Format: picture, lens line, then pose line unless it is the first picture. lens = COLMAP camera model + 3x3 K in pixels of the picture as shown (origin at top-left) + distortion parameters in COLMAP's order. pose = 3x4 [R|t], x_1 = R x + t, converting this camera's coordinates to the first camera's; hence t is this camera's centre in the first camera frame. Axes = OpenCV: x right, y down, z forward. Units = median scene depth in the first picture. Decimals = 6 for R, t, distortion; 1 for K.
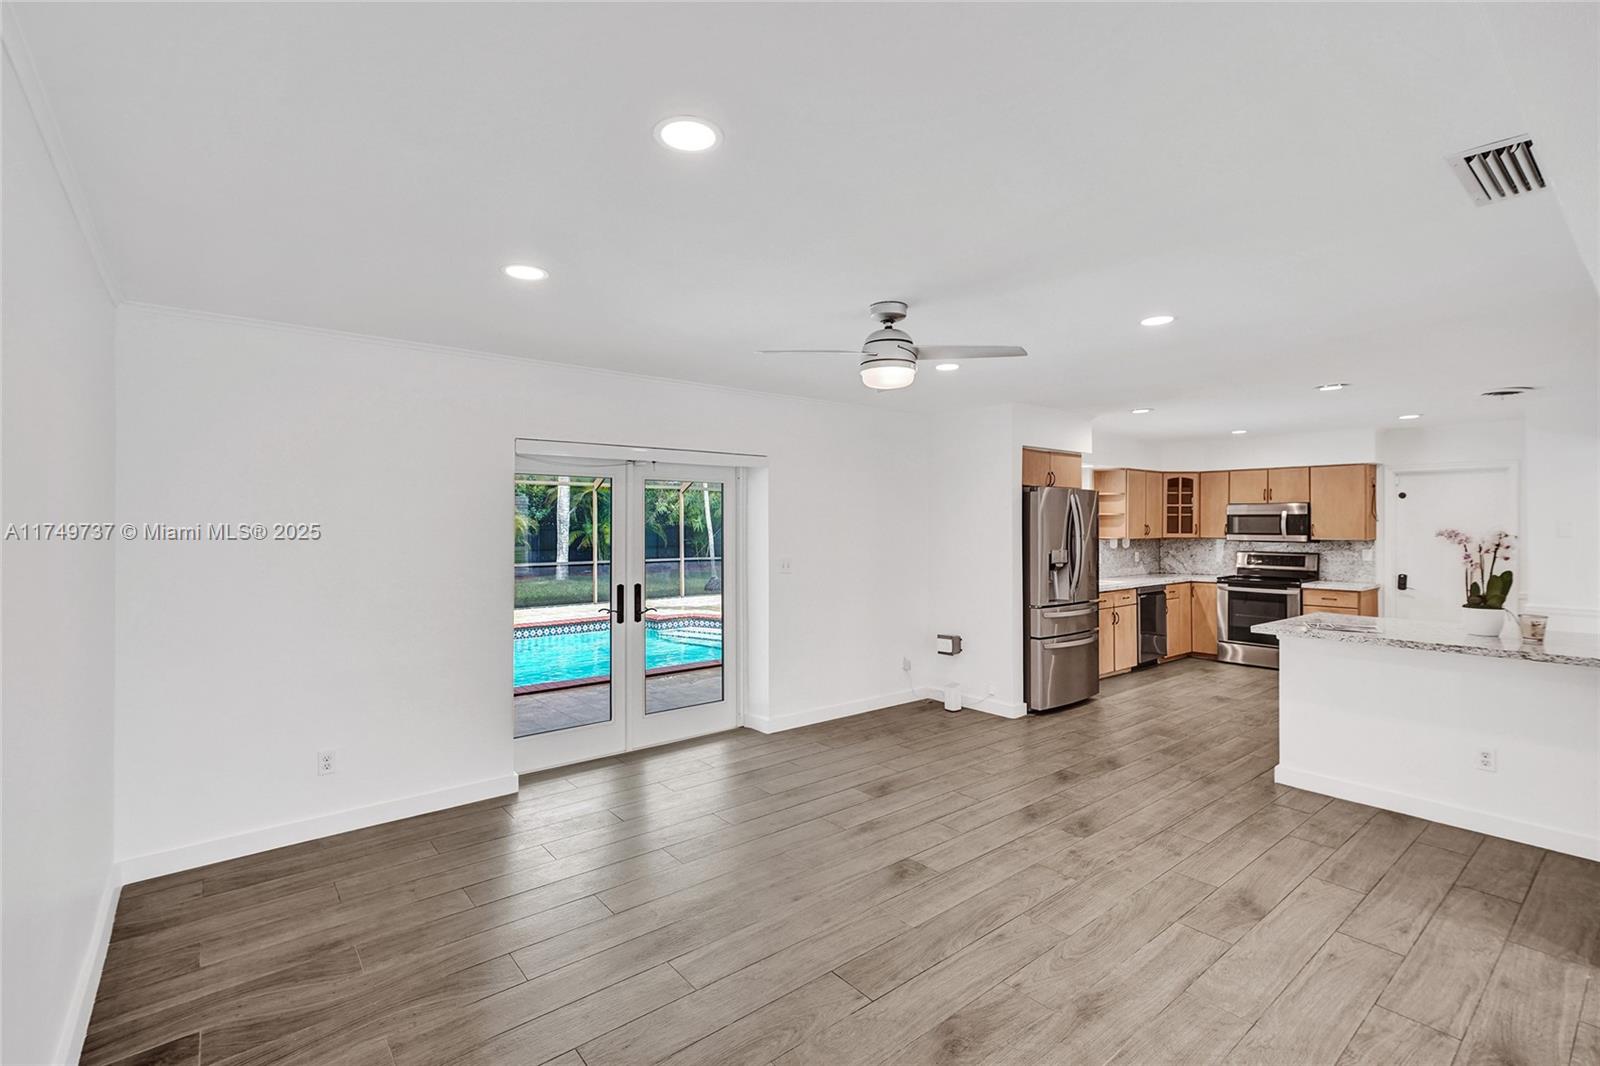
lens RADIAL K [[718.3, 0, 795.0], [0, 718.3, 525.7], [0, 0, 1]] dist [0.003306, 0.000587]
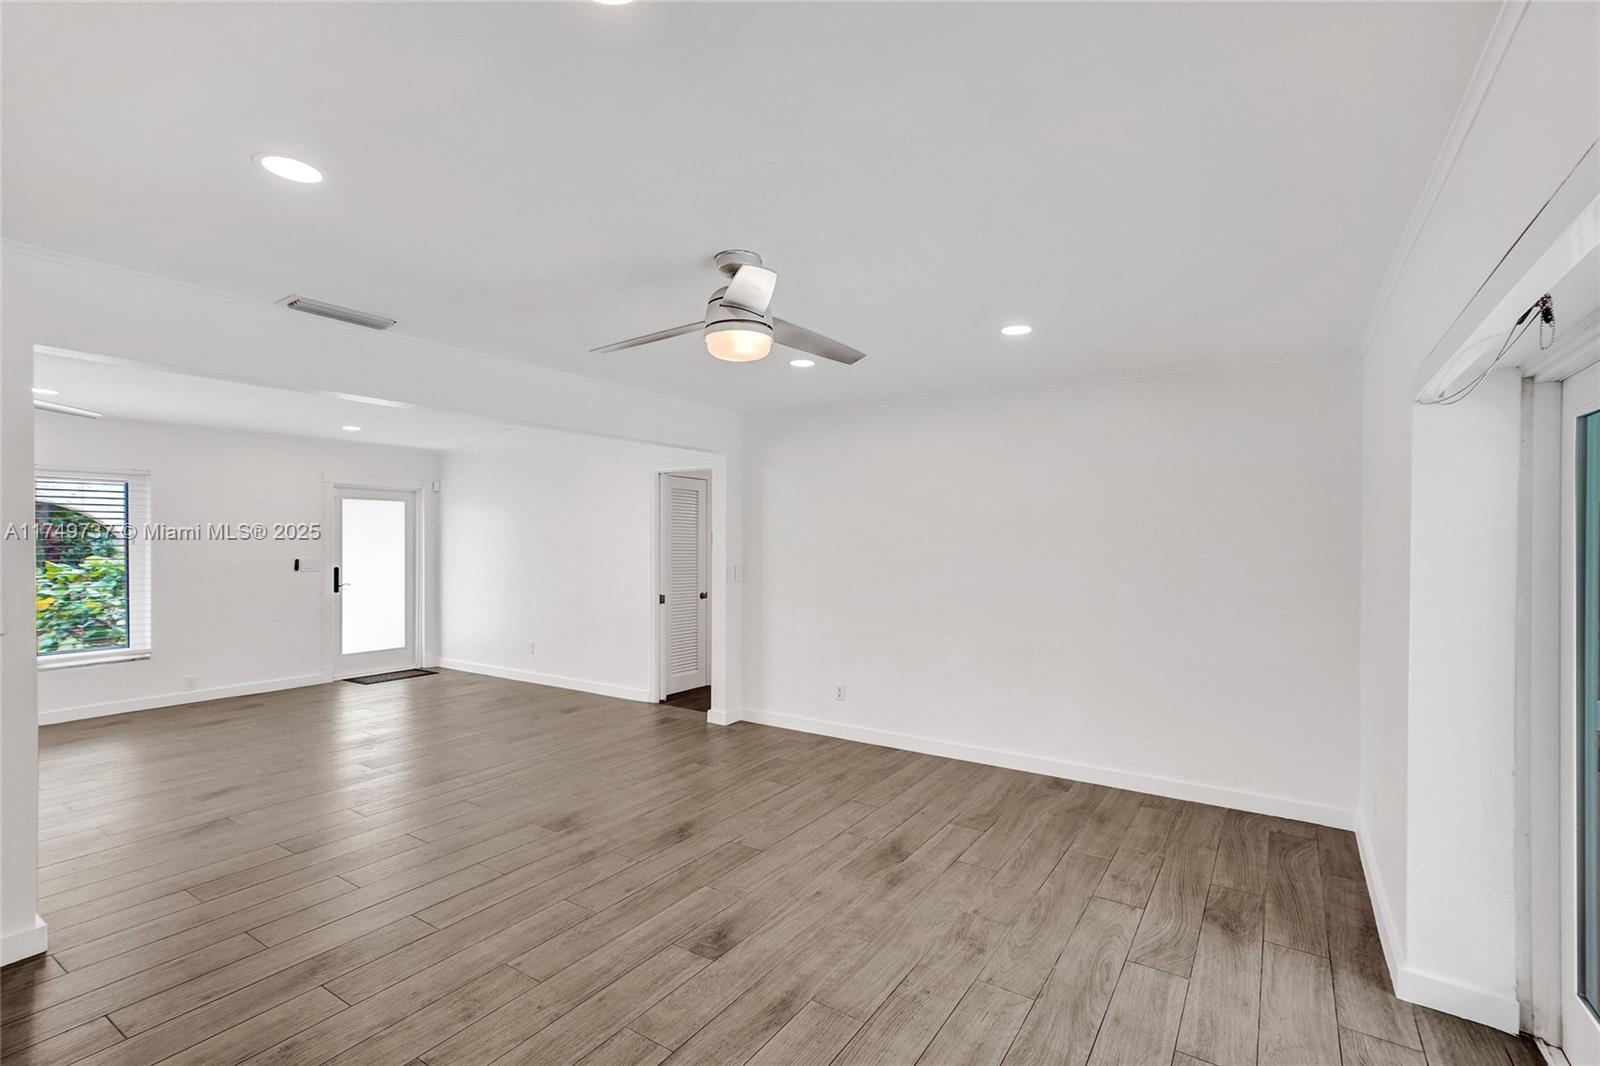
lens RADIAL K [[731.2, 0, 802.7], [0, 731.2, 552.0], [0, 0, 1]] dist [0.007781, 0.000741]
pose [[-0.953898, 0.001235, -0.300129, 0.214274], [-0.004279, 0.999834, 0.017712, 0.008520], [0.300101, 0.018179, -0.953734, 1.259785]]
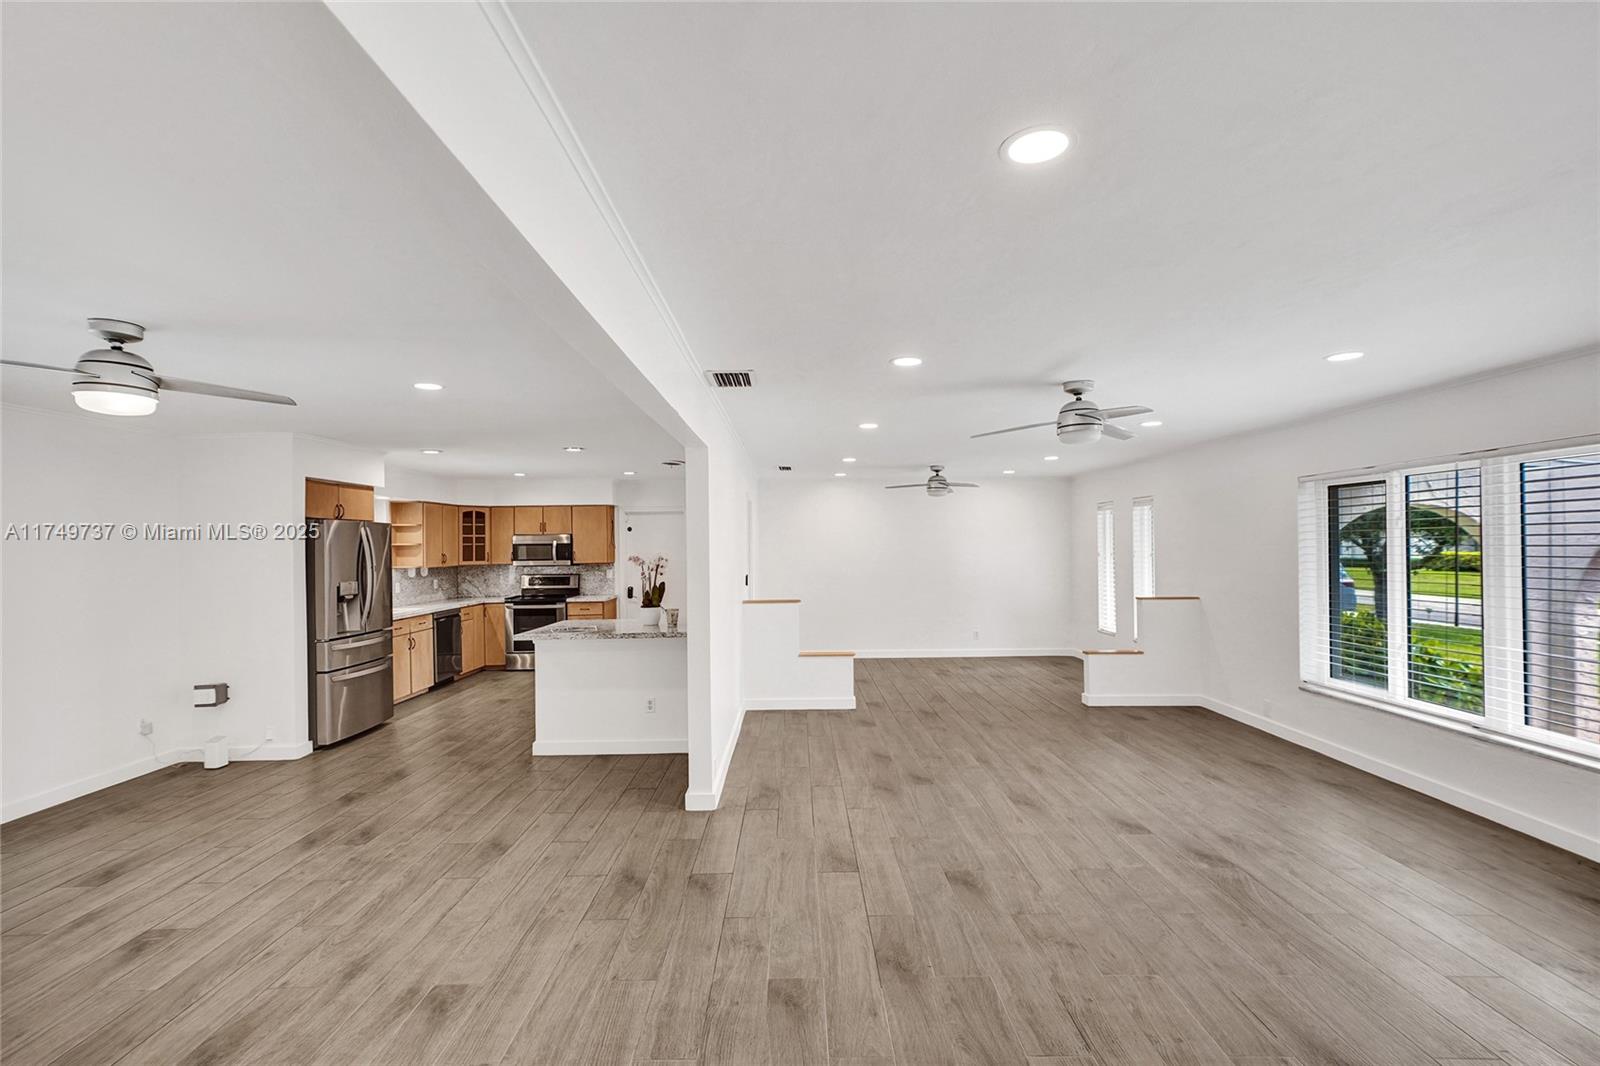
lens RADIAL K [[713.7, 0, 793.7], [0, 713.7, 539.8], [0, 0, 1]] dist [0.001030, 0.007324]
pose [[0.629863, -0.003916, 0.776697, -0.025934], [0.016361, 0.999832, -0.008226, -0.009460], [-0.776534, 0.017889, 0.629821, -0.159092]]
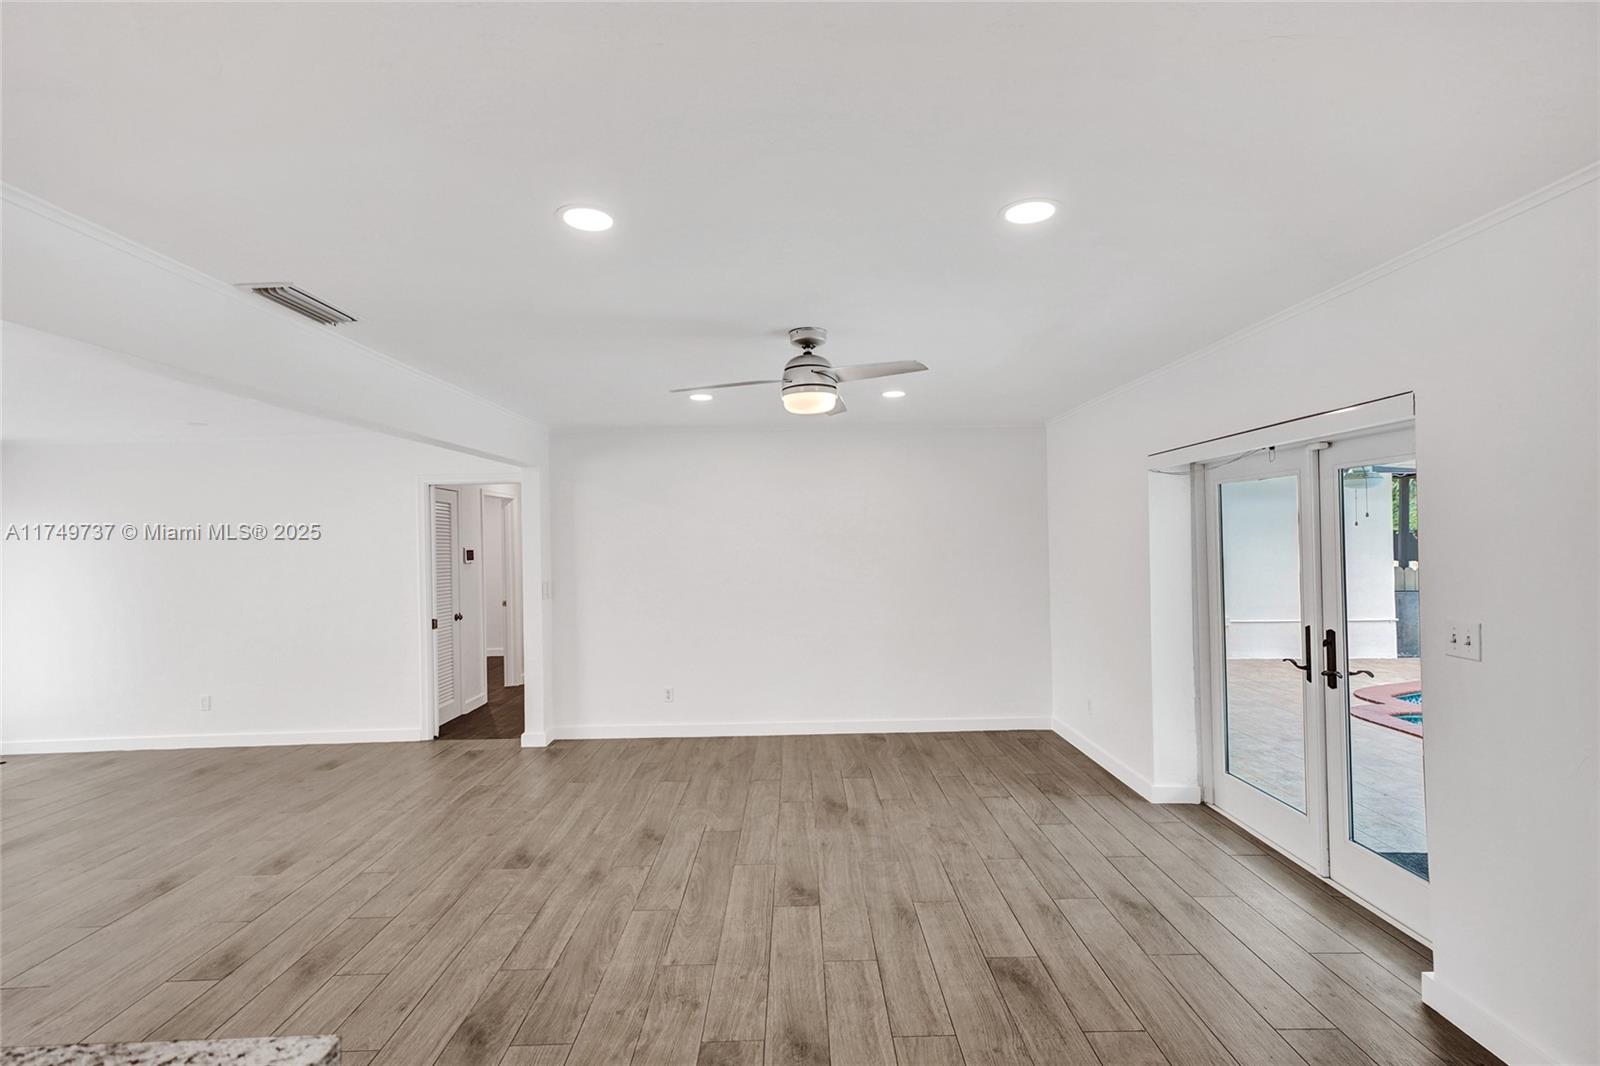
lens RADIAL K [[728.4, 0, 799.3], [0, 728.4, 518.9], [0, 0, 1]] dist [-0.000668, 0.006740]
pose [[-0.626330, -0.008742, -0.779509, 0.653761], [0.019621, 0.999444, -0.026974, -0.010869], [0.779311, -0.032189, -0.625810, 1.133451]]
